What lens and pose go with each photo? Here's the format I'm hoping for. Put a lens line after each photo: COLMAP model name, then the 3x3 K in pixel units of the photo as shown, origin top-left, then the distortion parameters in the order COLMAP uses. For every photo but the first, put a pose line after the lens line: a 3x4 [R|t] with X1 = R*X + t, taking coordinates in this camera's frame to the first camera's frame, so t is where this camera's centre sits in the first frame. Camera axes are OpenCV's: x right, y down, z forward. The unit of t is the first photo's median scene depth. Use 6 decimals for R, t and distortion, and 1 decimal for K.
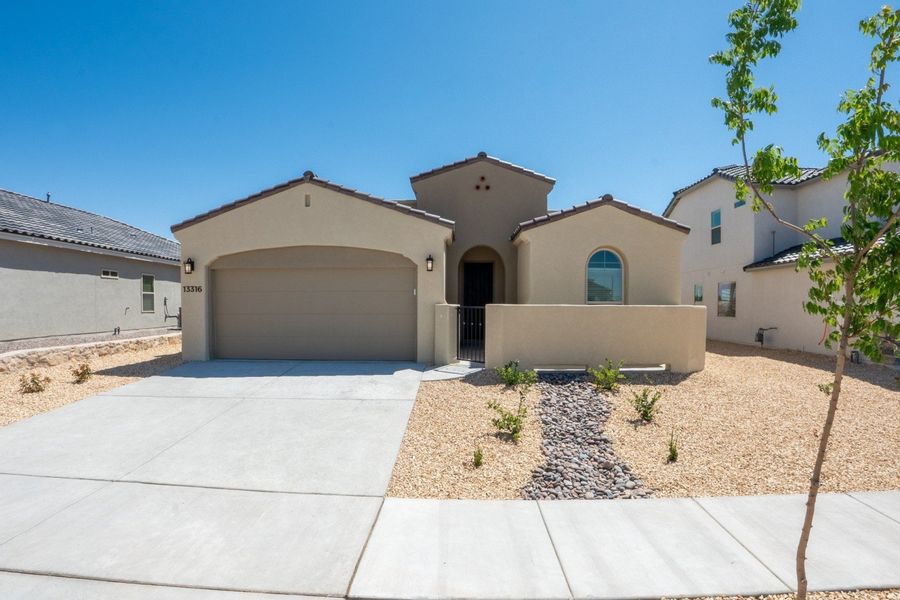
lens RADIAL K [[463.7, 0, 487.1], [0, 463.7, 304.6], [0, 0, 1]] dist [-0.093721, 0.001313]
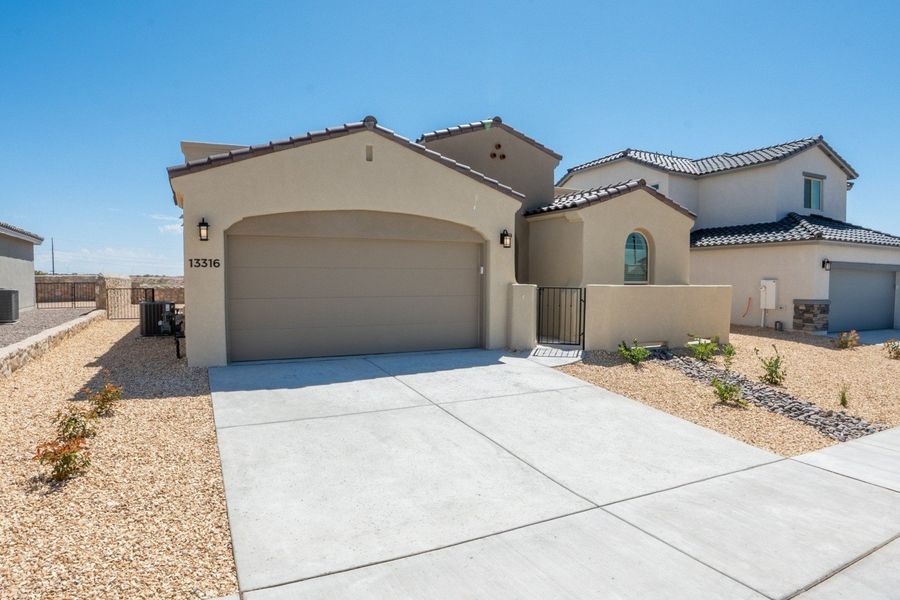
lens RADIAL K [[523.9, 0, 488.9], [0, 523.9, 299.0], [0, 0, 1]] dist [-0.107145, -0.000431]
pose [[0.895074, -0.014074, 0.445696, -0.601336], [-0.001141, 0.999426, 0.033850, -0.006285], [-0.445916, -0.030806, 0.894544, 0.095910]]
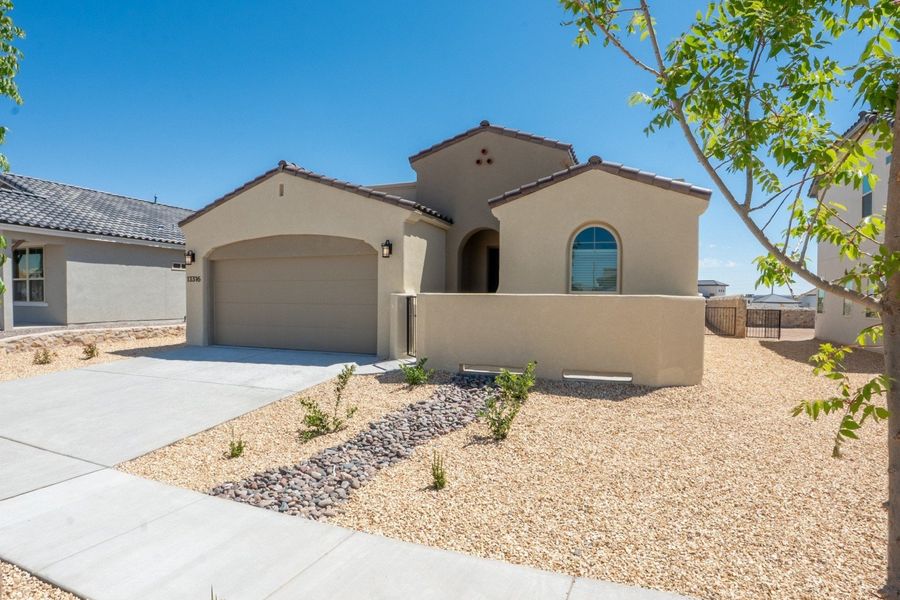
lens RADIAL K [[523.9, 0, 488.9], [0, 523.9, 299.0], [0, 0, 1]] dist [-0.107145, -0.000431]
pose [[0.937552, 0.006519, -0.347785, 0.421088], [-0.007056, 0.999975, -0.000275, 0.008678], [0.347774, 0.002712, 0.937574, 0.099588]]
